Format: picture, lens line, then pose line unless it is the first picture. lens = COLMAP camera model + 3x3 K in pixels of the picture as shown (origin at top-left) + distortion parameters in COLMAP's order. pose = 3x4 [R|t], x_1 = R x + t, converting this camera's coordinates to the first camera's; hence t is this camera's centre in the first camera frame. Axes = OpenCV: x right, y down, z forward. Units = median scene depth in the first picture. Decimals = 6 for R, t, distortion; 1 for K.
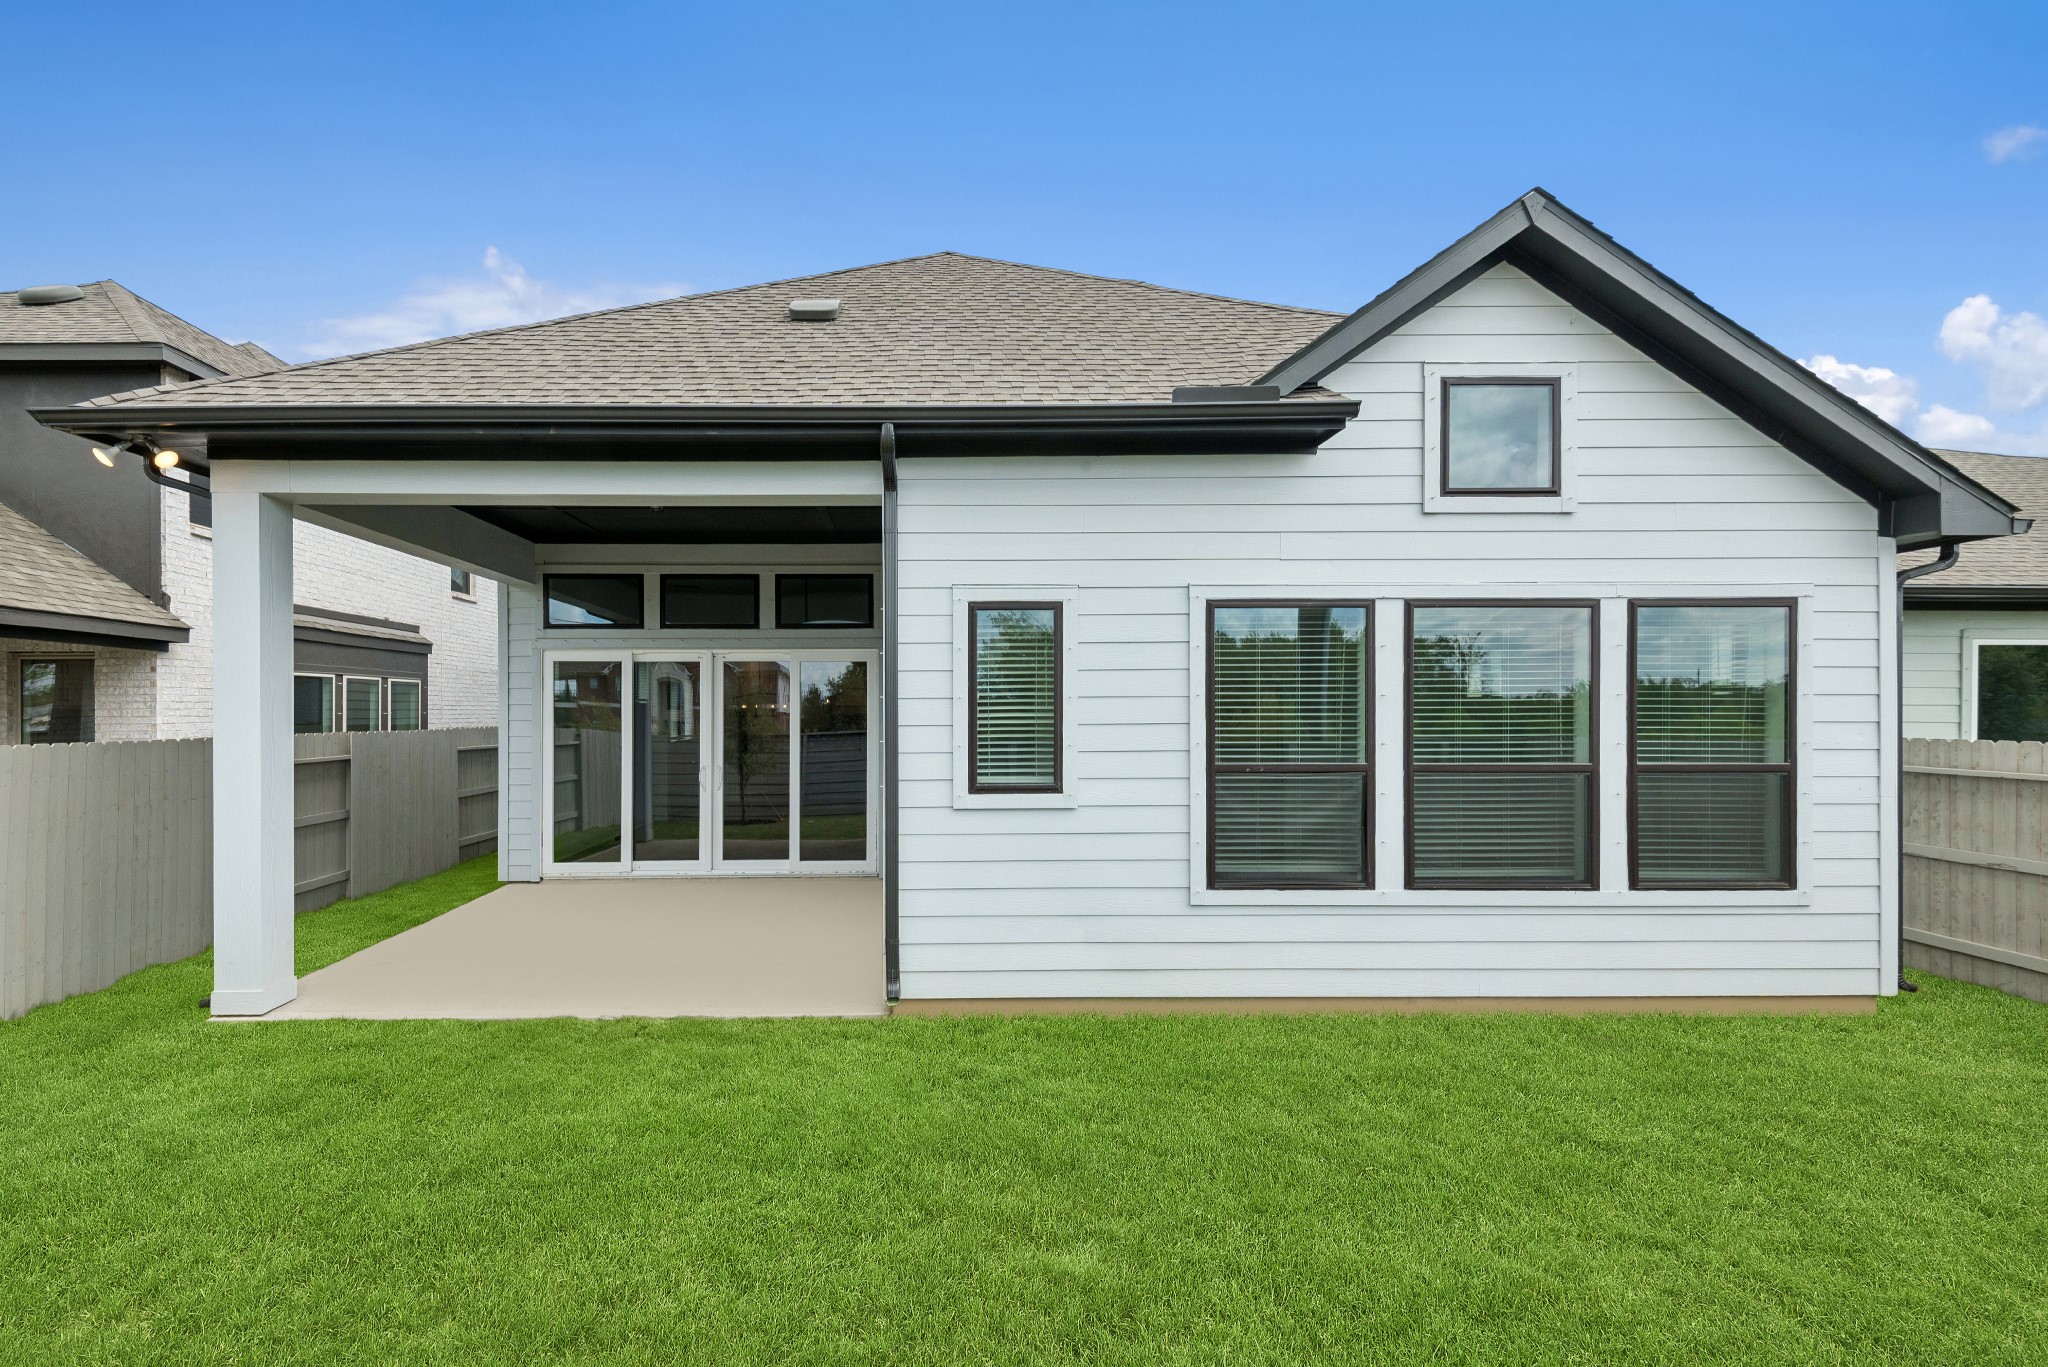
lens RADIAL K [[929.9, 0, 930.6], [0, 929.9, 705.1], [0, 0, 1]] dist [0.024742, -0.008888]
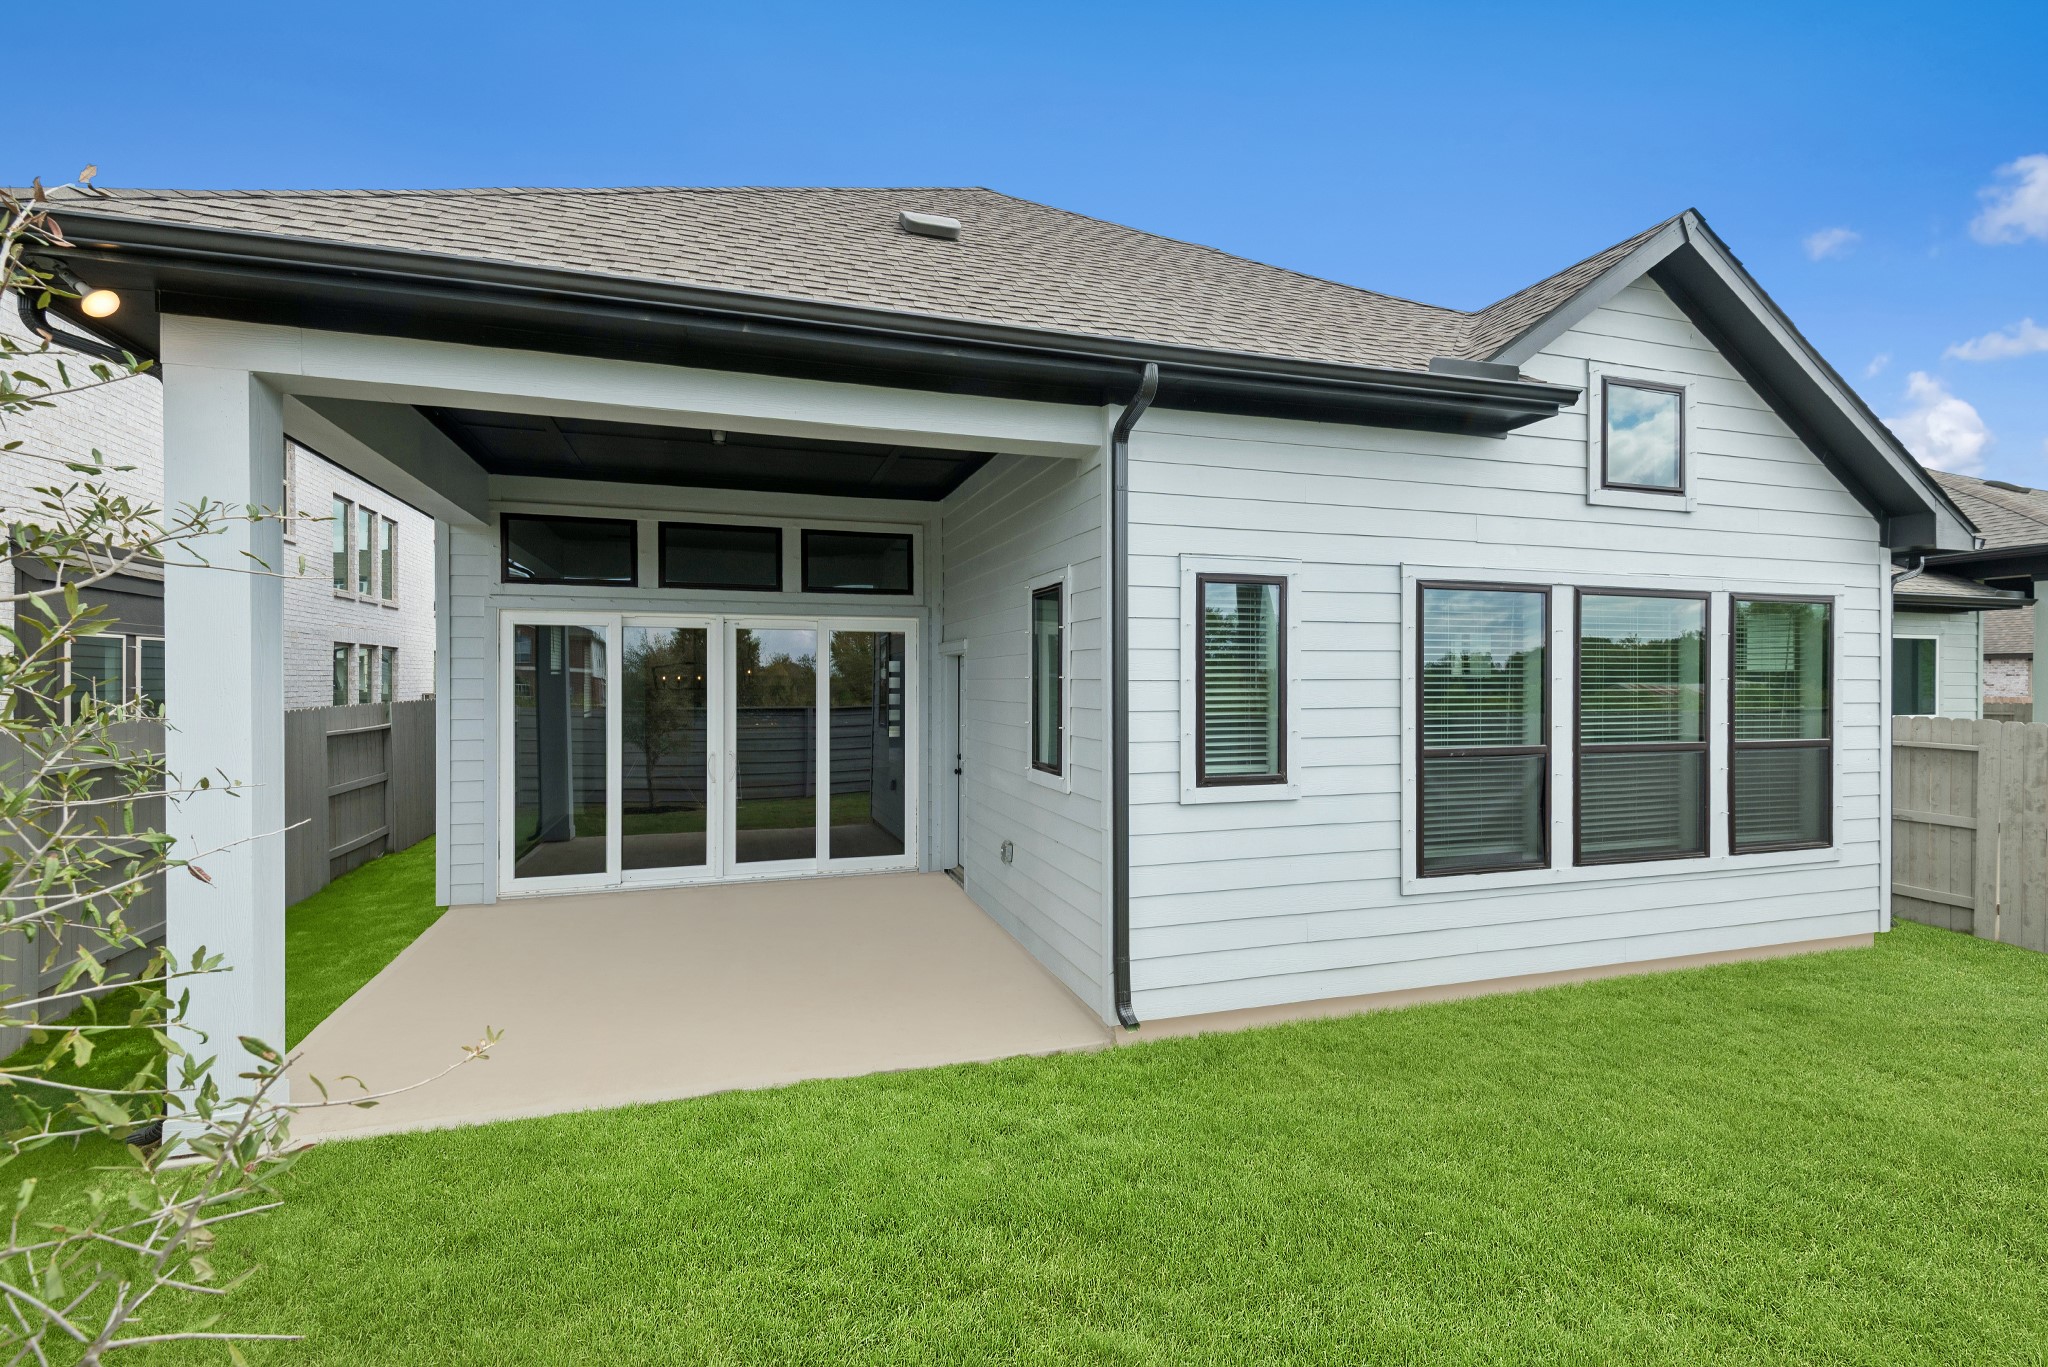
lens RADIAL K [[929.9, 0, 1023.1], [0, 929.9, 674.7], [0, 0, 1]] dist [0.024742, -0.008888]
pose [[0.953920, 0.004920, 0.300020, -0.384590], [-0.005807, 0.999981, 0.002068, -0.013875], [-0.300005, -0.003715, 0.953931, 0.191698]]
